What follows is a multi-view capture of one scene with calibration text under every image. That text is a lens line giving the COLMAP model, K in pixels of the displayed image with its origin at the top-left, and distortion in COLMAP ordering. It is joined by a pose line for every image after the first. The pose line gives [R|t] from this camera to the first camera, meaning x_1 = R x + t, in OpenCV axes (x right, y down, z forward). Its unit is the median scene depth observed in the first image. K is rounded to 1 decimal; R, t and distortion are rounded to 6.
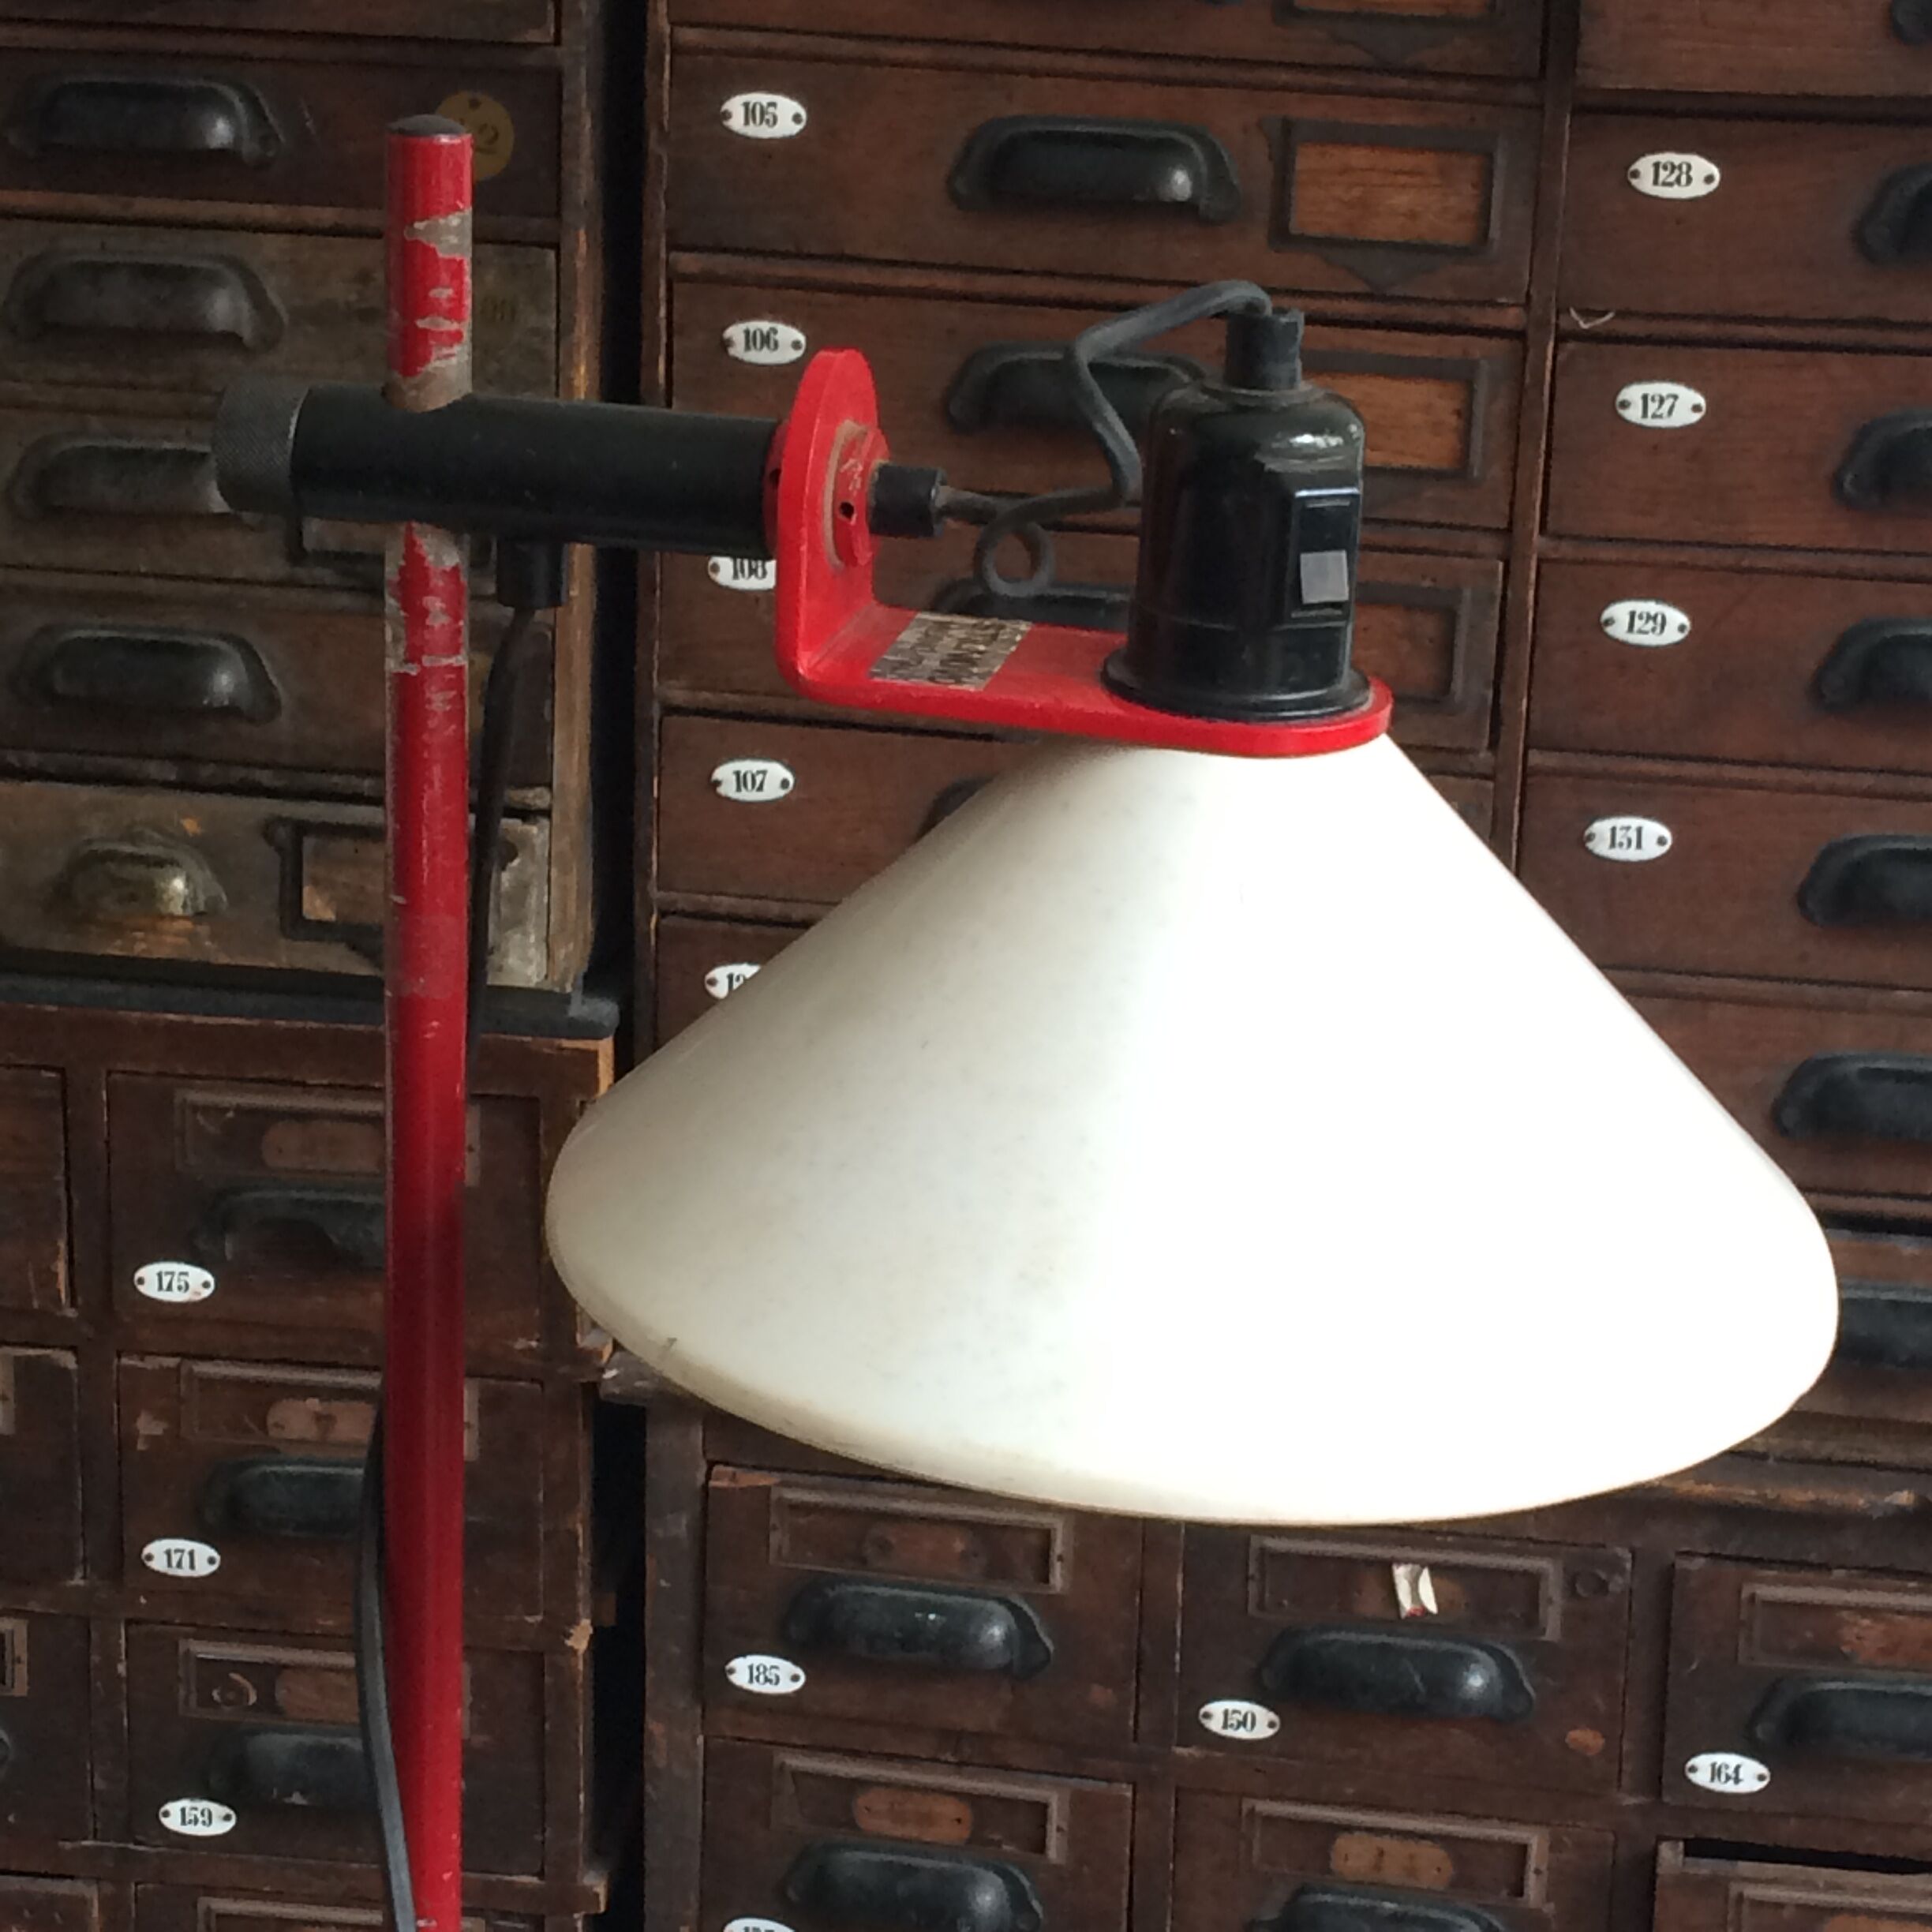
lens RADIAL K [[4690.0, 0, 966.0], [0, 4690.0, 966.0], [0, 0, 1]] dist [0.117136, -0.550320]
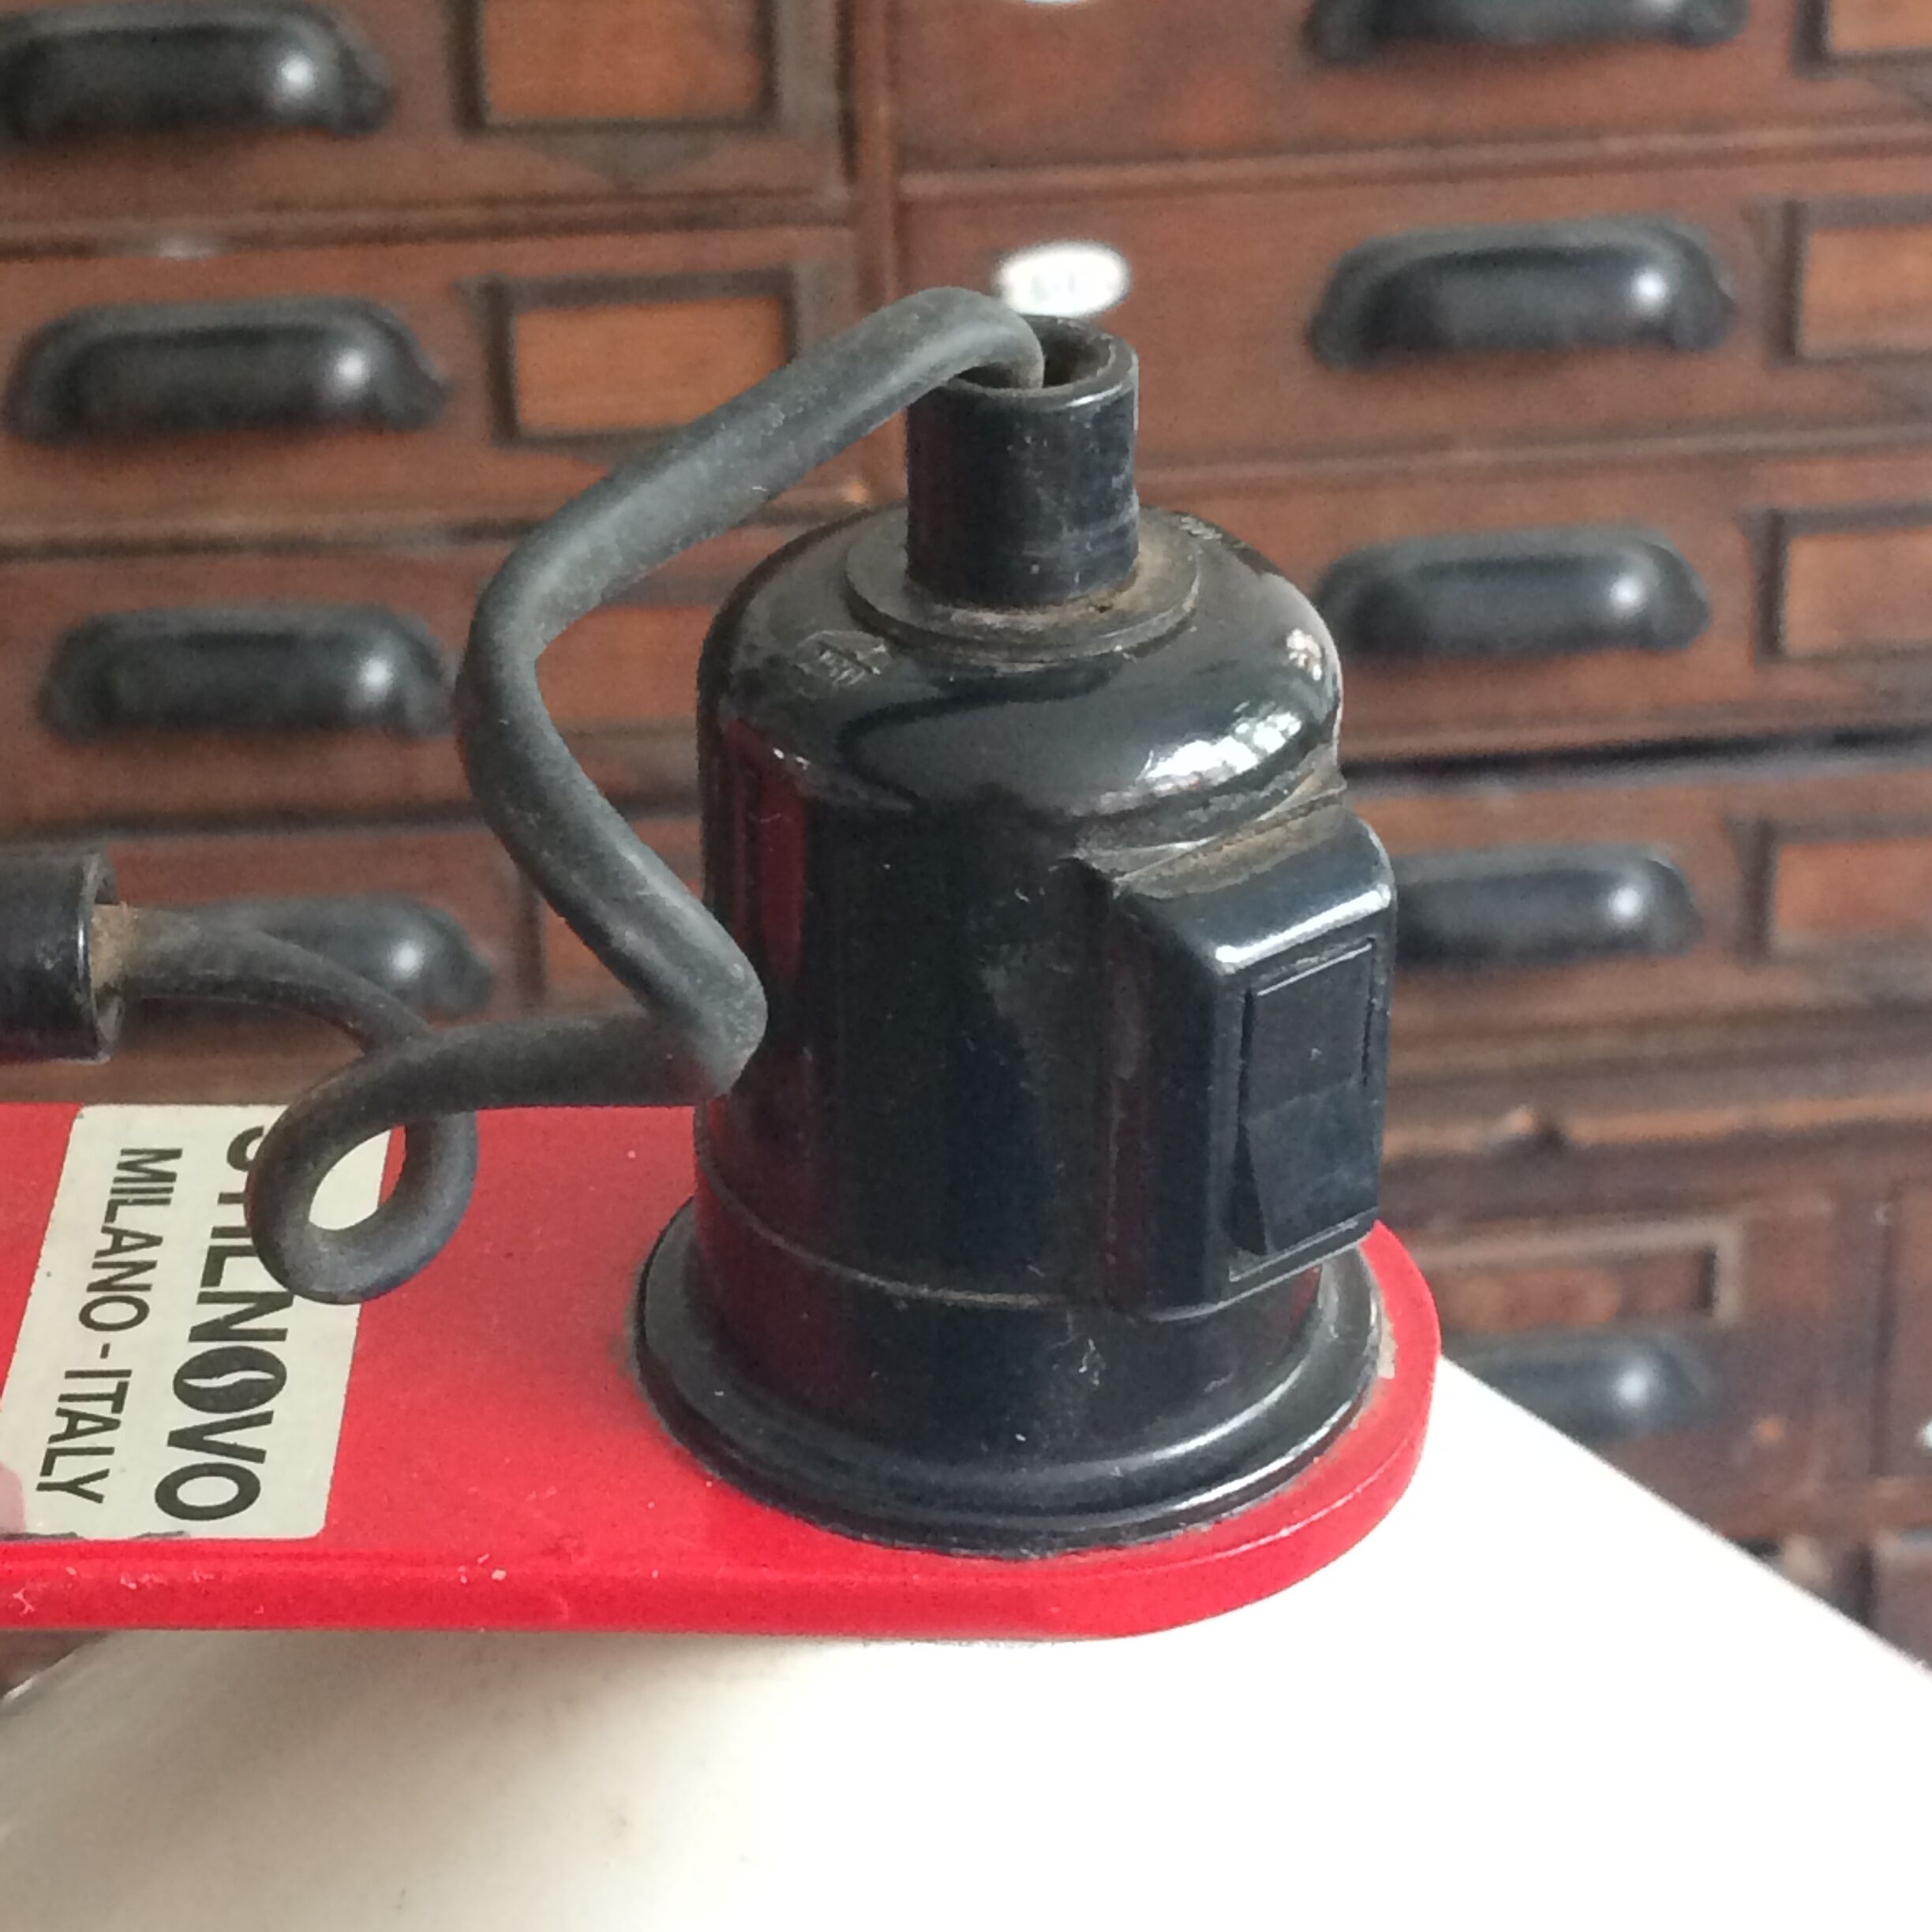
lens RADIAL K [[4690.0, 0, 966.0], [0, 4690.0, 966.0], [0, 0, 1]] dist [0.117136, -0.550320]
pose [[0.972969, -0.161498, 0.165073, -0.000568], [0.123041, 0.967425, 0.221247, -0.086348], [-0.195427, -0.194956, 0.961145, 0.338539]]
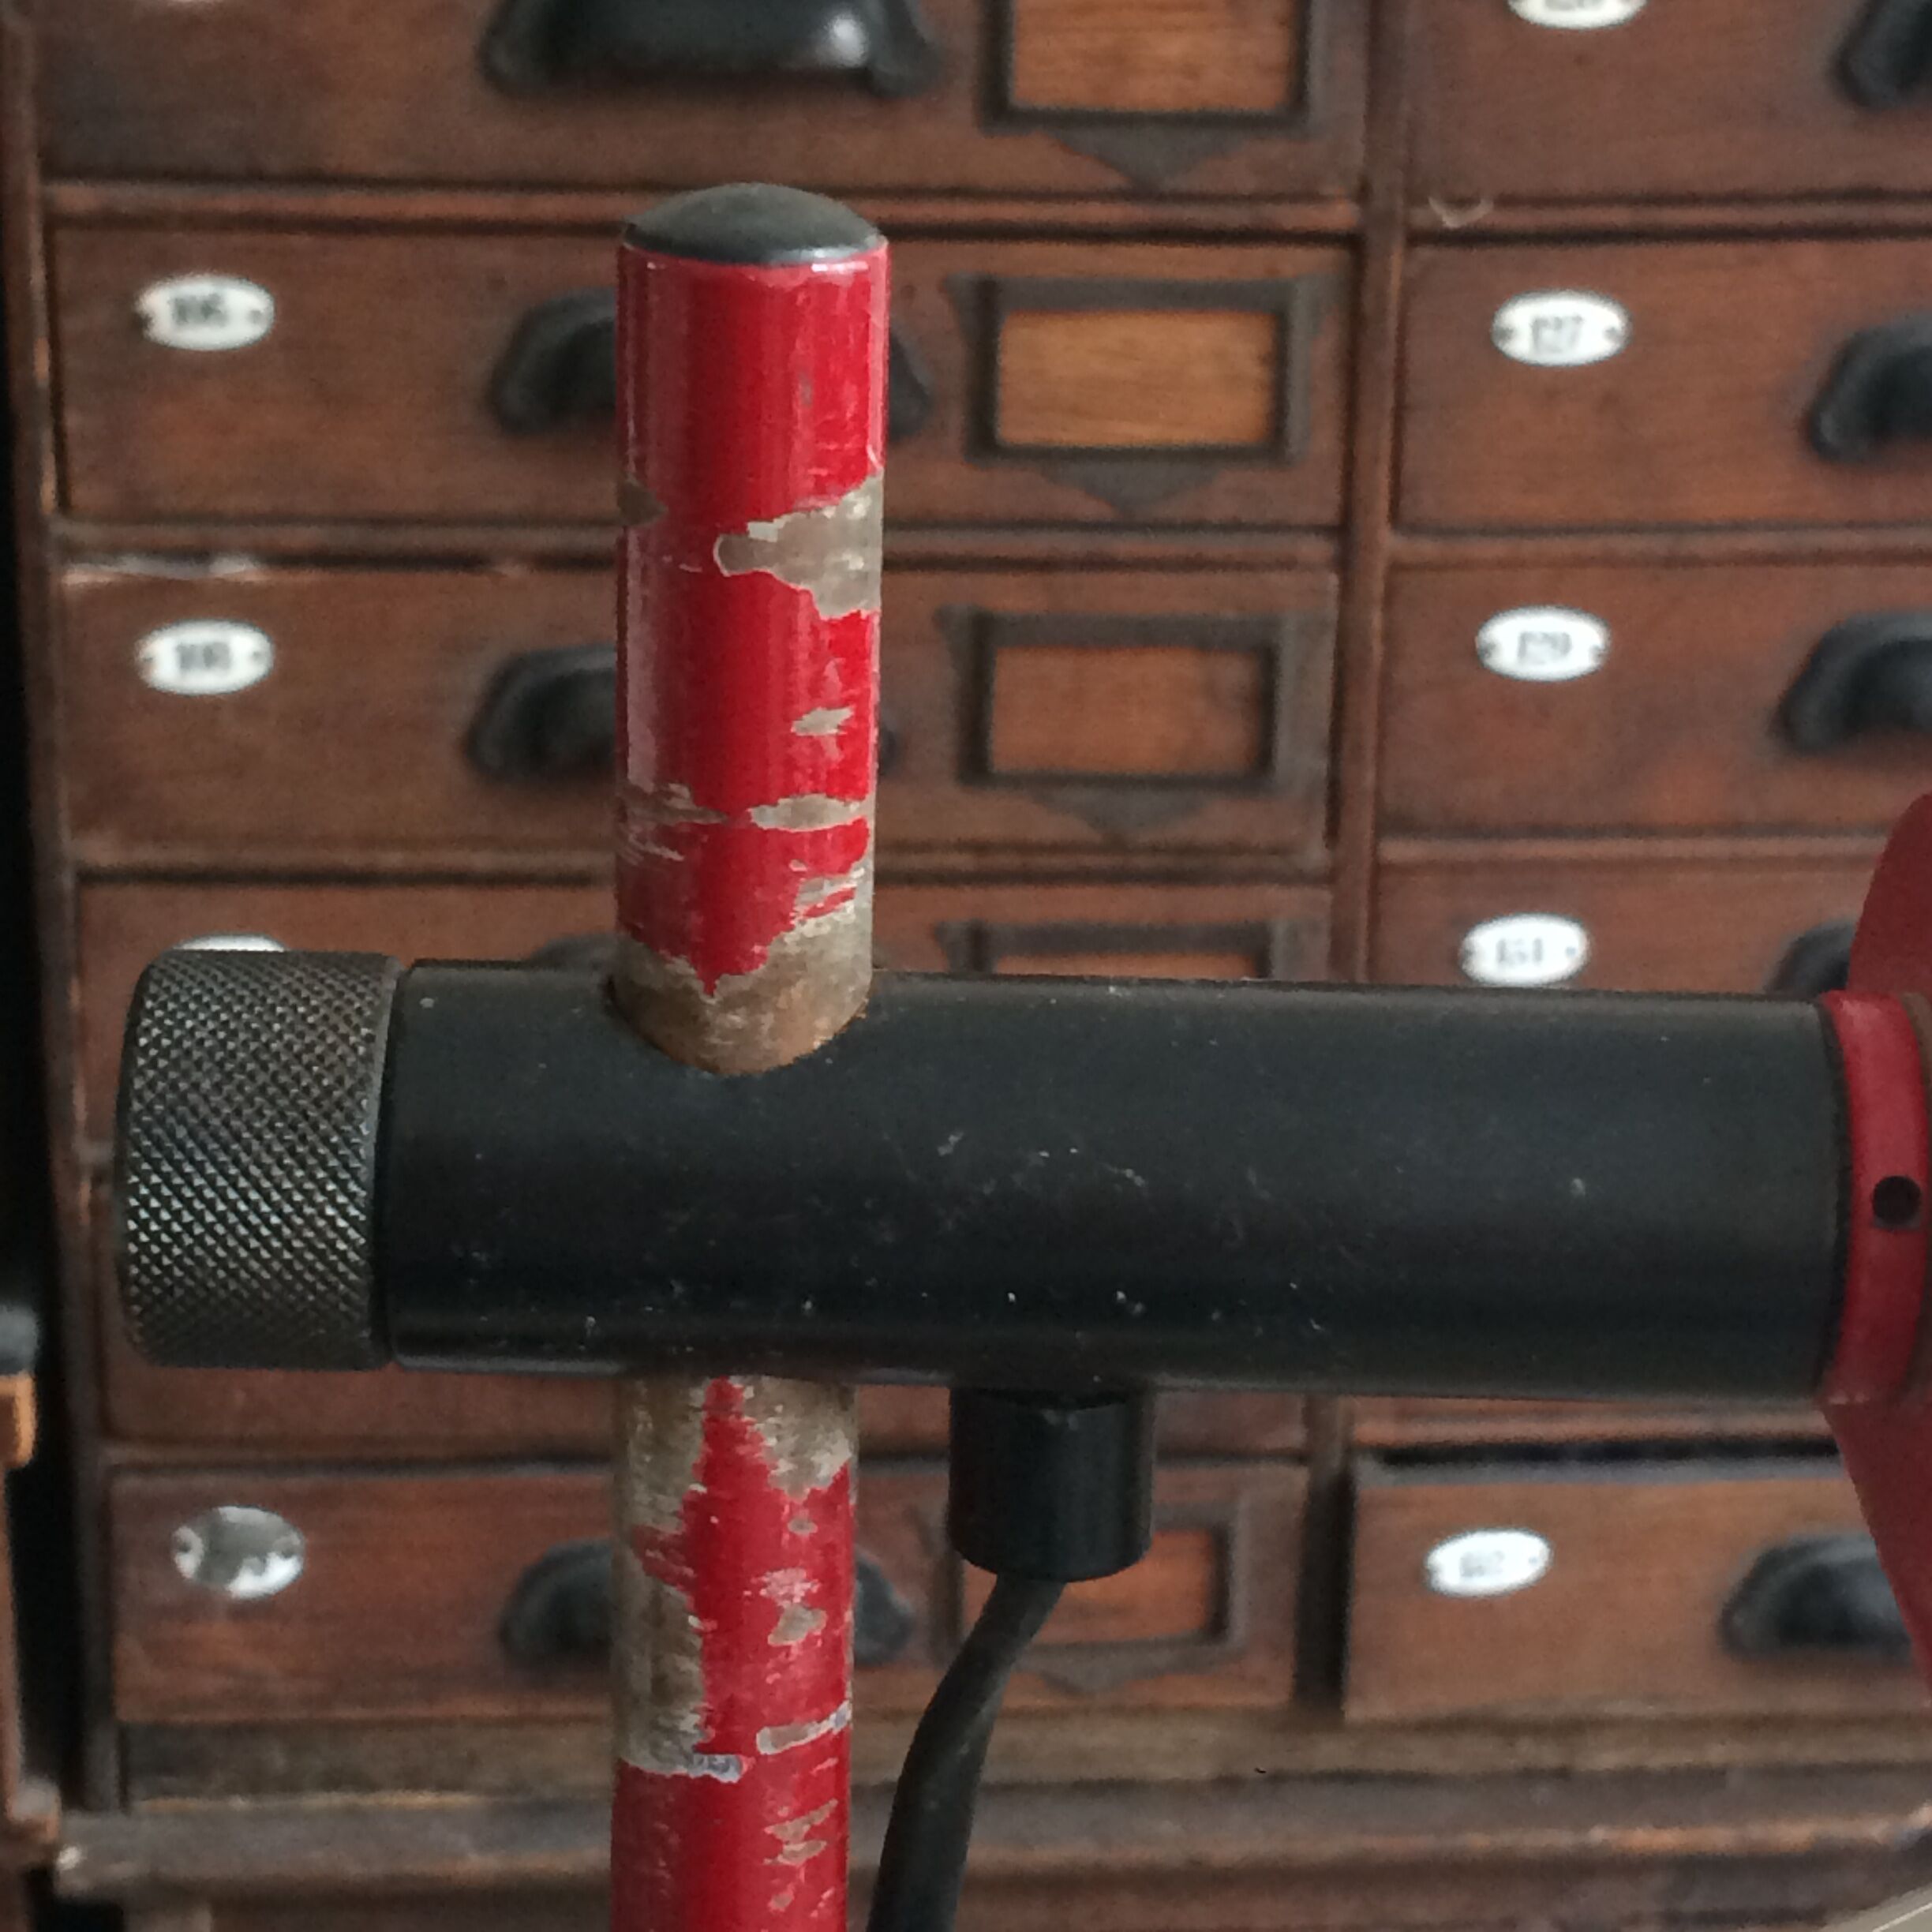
lens RADIAL K [[4690.0, 0, 966.0], [0, 4690.0, 966.0], [0, 0, 1]] dist [0.117136, -0.550320]
pose [[0.972826, -0.093321, 0.211900, -0.089331], [0.082695, 0.994857, 0.058488, -0.074658], [-0.216268, -0.039376, 0.975540, 0.349766]]
